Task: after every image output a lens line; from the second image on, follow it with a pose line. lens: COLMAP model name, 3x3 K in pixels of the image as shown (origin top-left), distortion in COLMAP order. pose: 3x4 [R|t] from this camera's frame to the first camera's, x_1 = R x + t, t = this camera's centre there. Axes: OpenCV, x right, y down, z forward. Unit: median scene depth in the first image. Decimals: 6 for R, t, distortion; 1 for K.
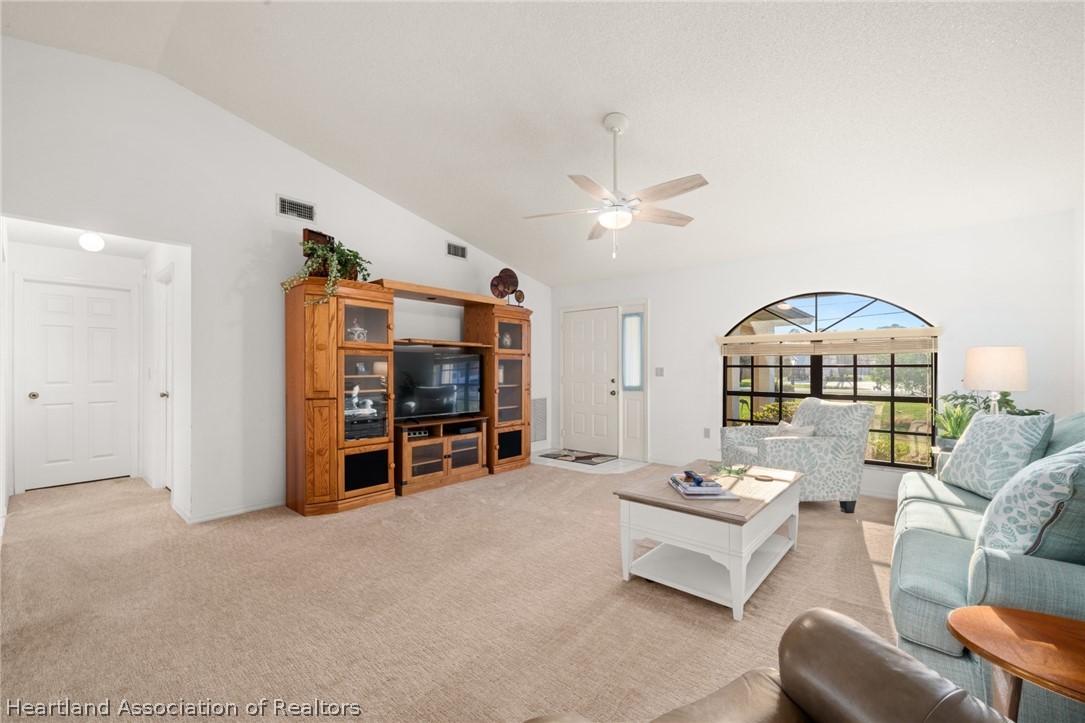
lens RADIAL K [[433.9, 0, 531.8], [0, 433.9, 363.3], [0, 0, 1]] dist [-0.003011, -0.000239]
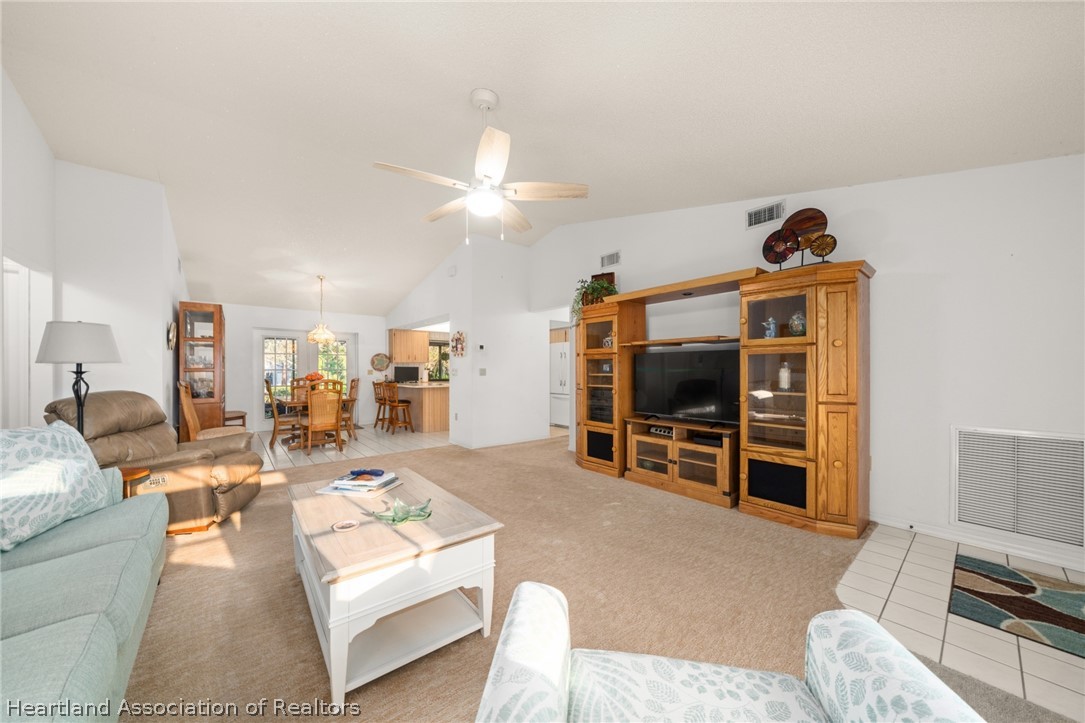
lens RADIAL K [[372.2, 0, 533.4], [0, 372.2, 367.9], [0, 0, 1]] dist [-0.009272, -0.000044]
pose [[-0.154929, -0.006070, -0.987907, 0.622034], [0.013671, 0.999872, -0.008287, 0.013676], [0.987831, -0.014789, -0.154826, 0.797998]]
